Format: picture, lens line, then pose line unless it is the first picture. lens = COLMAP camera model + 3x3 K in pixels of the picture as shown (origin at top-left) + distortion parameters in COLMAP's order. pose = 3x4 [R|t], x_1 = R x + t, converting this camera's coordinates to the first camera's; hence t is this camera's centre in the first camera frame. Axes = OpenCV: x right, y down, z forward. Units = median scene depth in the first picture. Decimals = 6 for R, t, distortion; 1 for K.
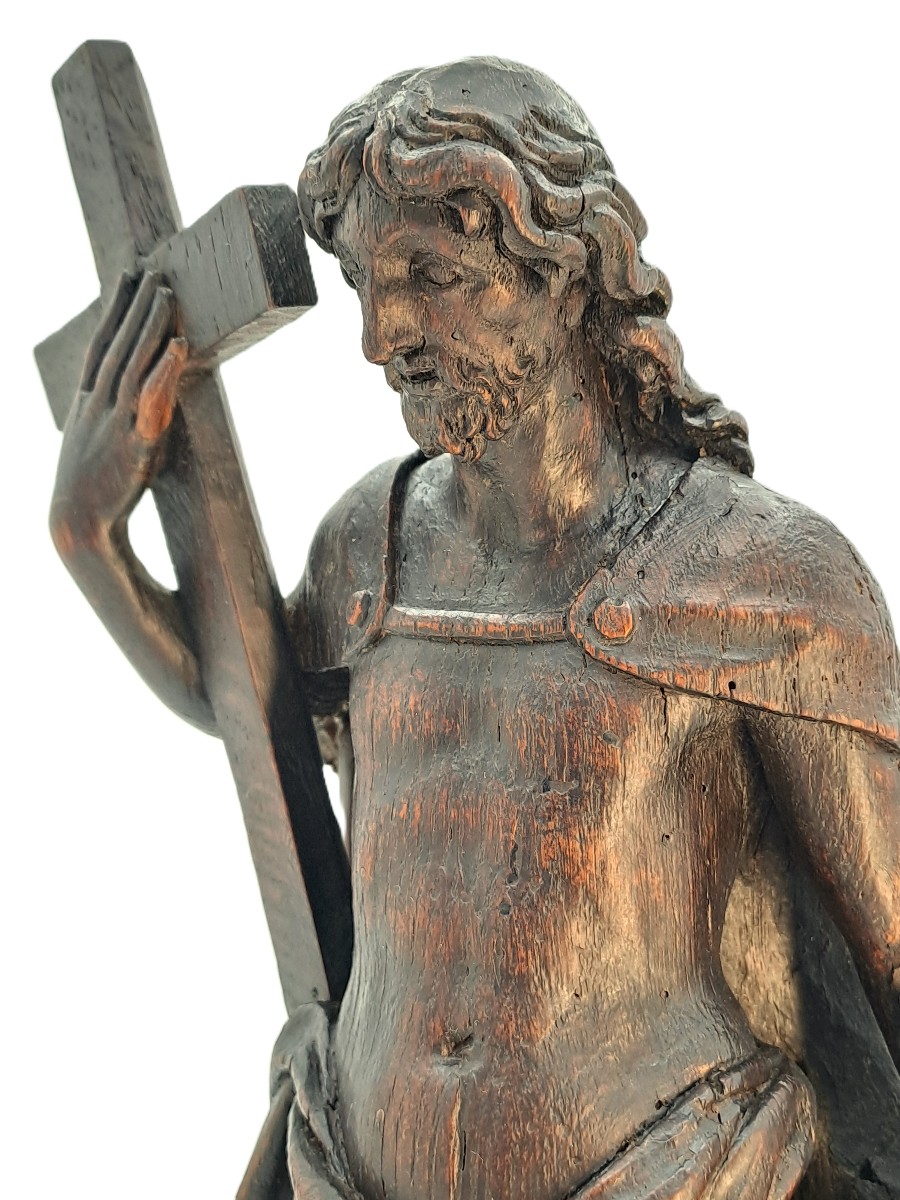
lens RADIAL K [[1353.0, 0, 443.7], [0, 1353.0, 596.5], [0, 0, 1]] dist [0.138615, -0.313527]
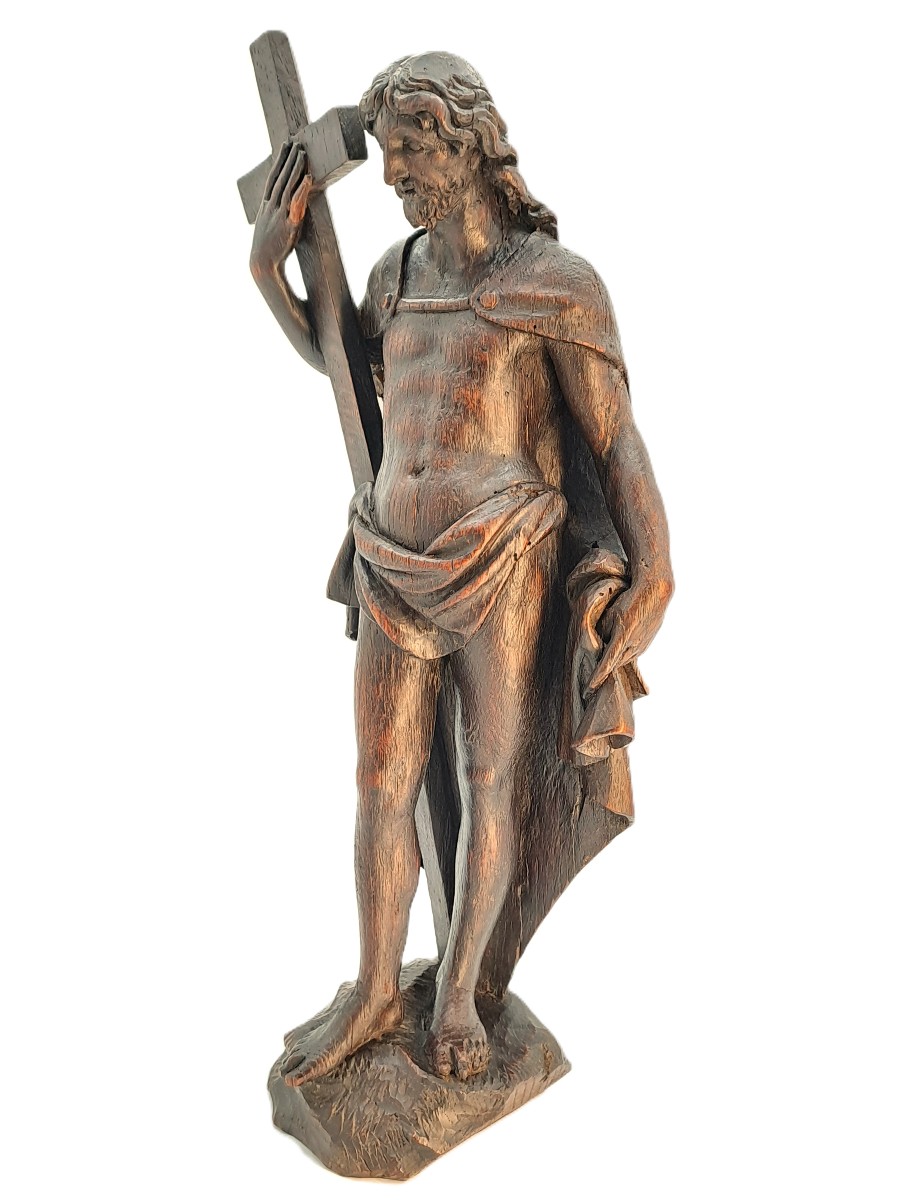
lens RADIAL K [[1164.6, 0, 442.7], [0, 1164.6, 588.7], [0, 0, 1]] dist [0.140671, -0.264312]
pose [[0.997033, 0.031006, -0.070454, 0.203625], [-0.020817, 0.989790, 0.141003, 0.228583], [0.074107, -0.139118, 0.987499, -1.103894]]
